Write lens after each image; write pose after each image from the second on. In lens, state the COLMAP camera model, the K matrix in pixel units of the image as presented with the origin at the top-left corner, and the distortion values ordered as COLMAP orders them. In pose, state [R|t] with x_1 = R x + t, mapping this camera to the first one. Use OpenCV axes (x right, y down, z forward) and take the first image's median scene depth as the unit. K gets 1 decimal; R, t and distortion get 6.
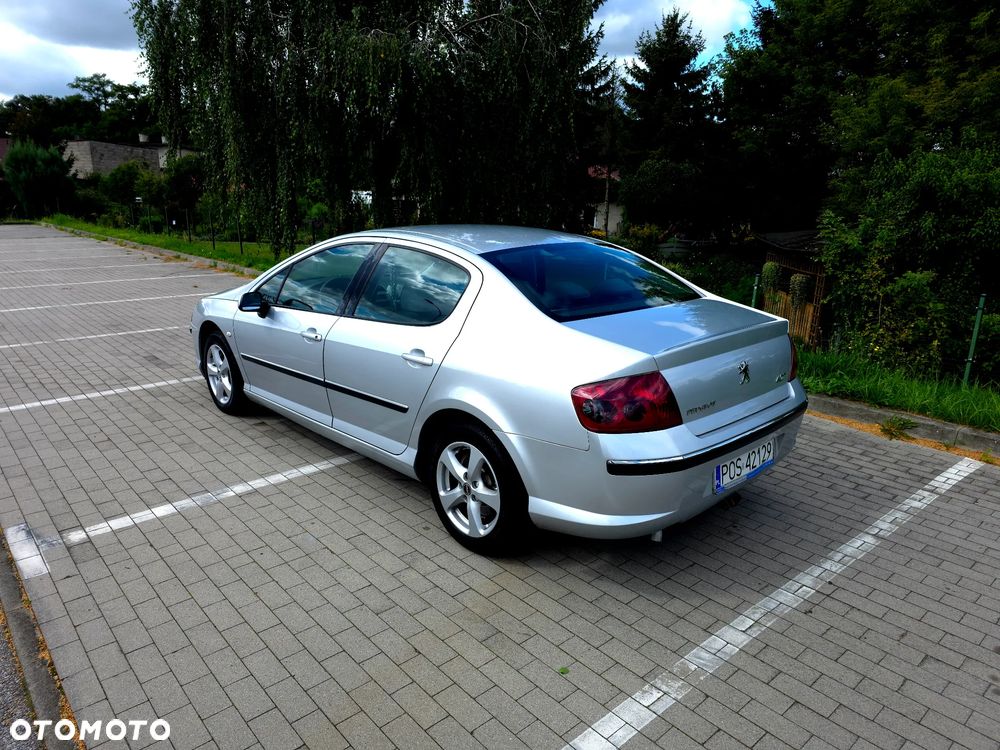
lens RADIAL K [[670.2, 0, 493.7], [0, 670.2, 379.6], [0, 0, 1]] dist [0.057146, -0.053864]
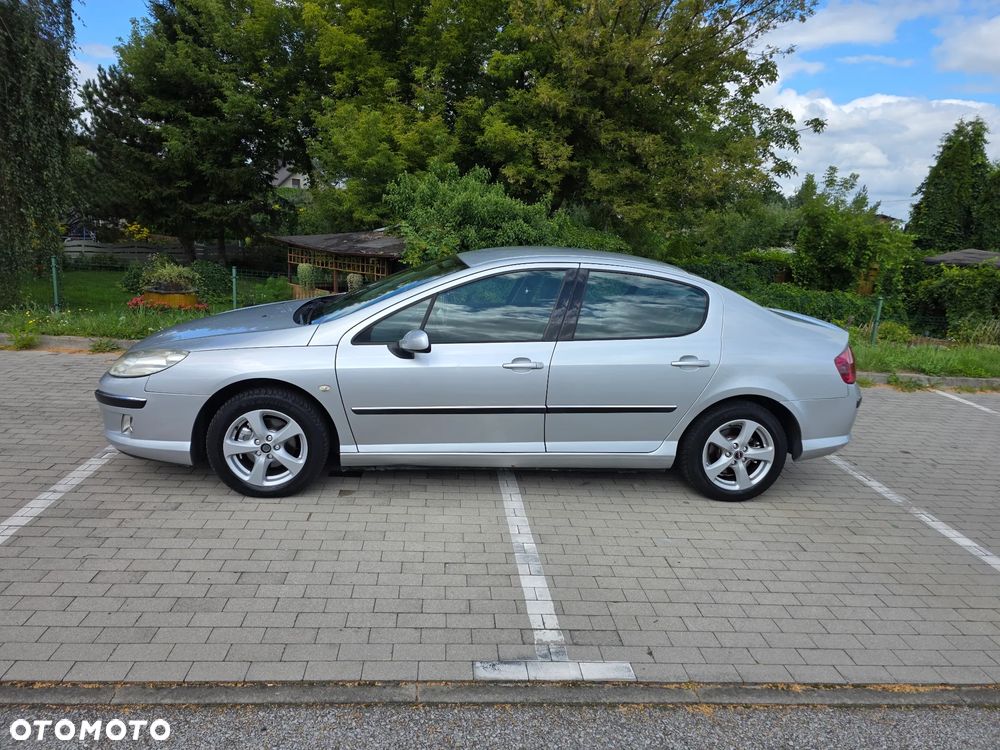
lens RADIAL K [[670.2, 0, 490.9], [0, 670.2, 375.8], [0, 0, 1]] dist [0.057146, -0.053864]
pose [[0.603617, -0.161393, 0.780768, -1.084970], [0.159543, 0.983940, 0.080047, -0.138788], [-0.781148, 0.076248, 0.619673, 0.450505]]
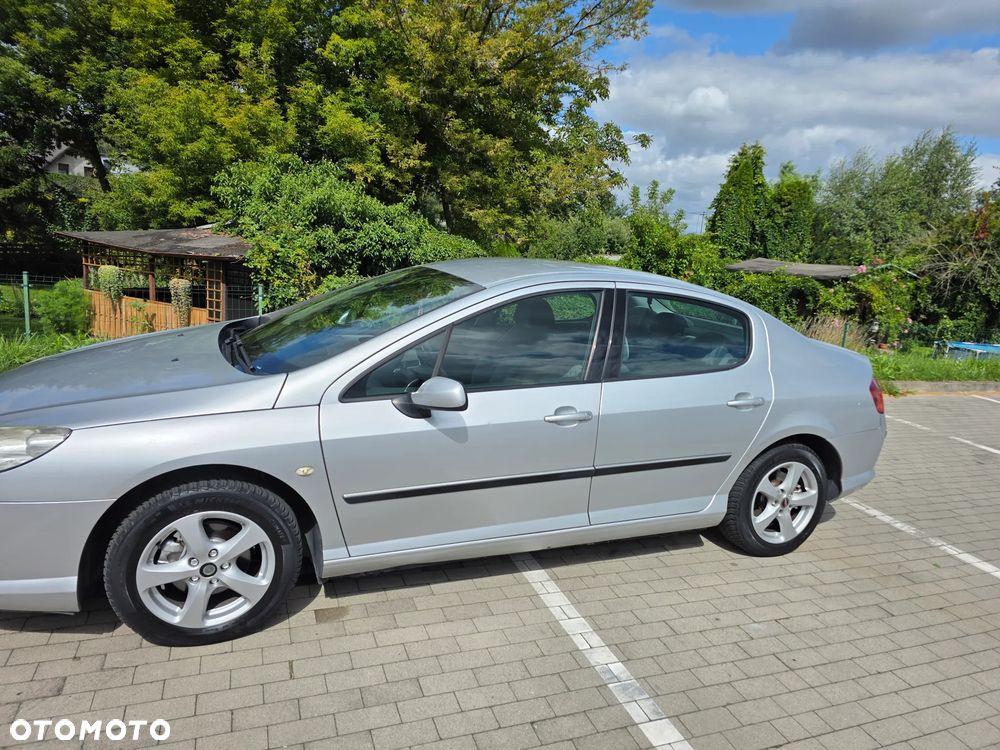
lens RADIAL K [[670.2, 0, 508.5], [0, 670.2, 375.1], [0, 0, 1]] dist [0.057146, -0.053864]
pose [[0.343381, -0.176793, 0.922406, -0.991103], [0.167899, 0.977858, 0.124918, -0.218916], [-0.924067, 0.111976, 0.365462, 0.807818]]
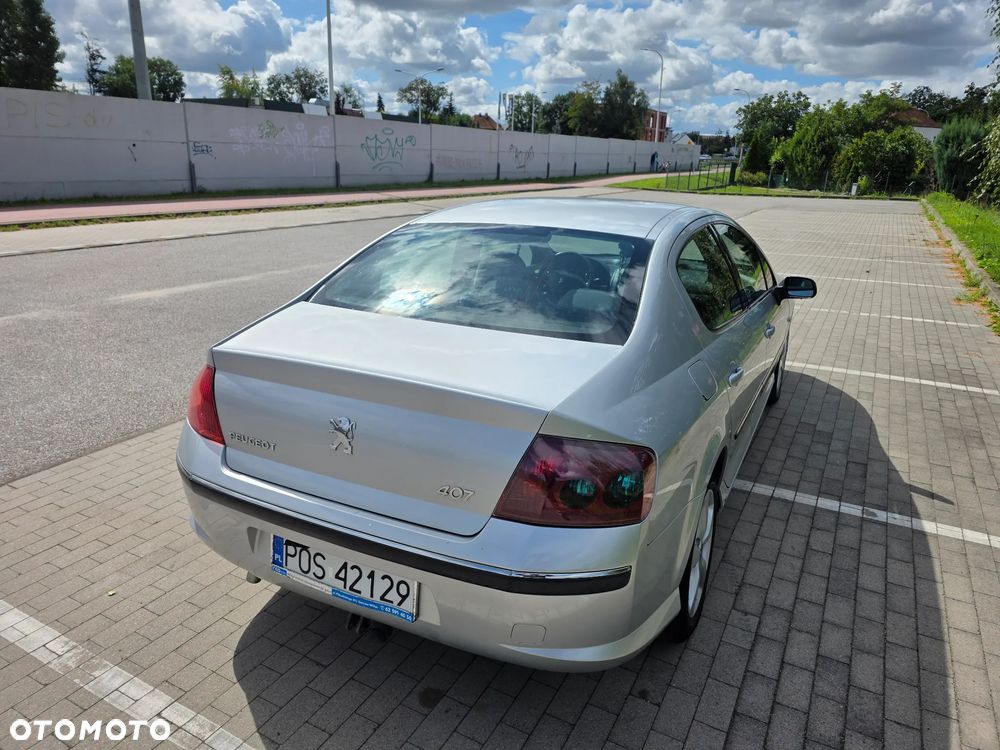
lens RADIAL K [[674.6, 0, 500.4], [0, 674.6, 371.6], [0, 0, 1]] dist [0.060771, -0.059261]
pose [[0.339626, 0.272302, -0.900281, 0.757704], [-0.265882, 0.945930, 0.185806, -0.171104], [0.902198, 0.176264, 0.393662, 0.672374]]
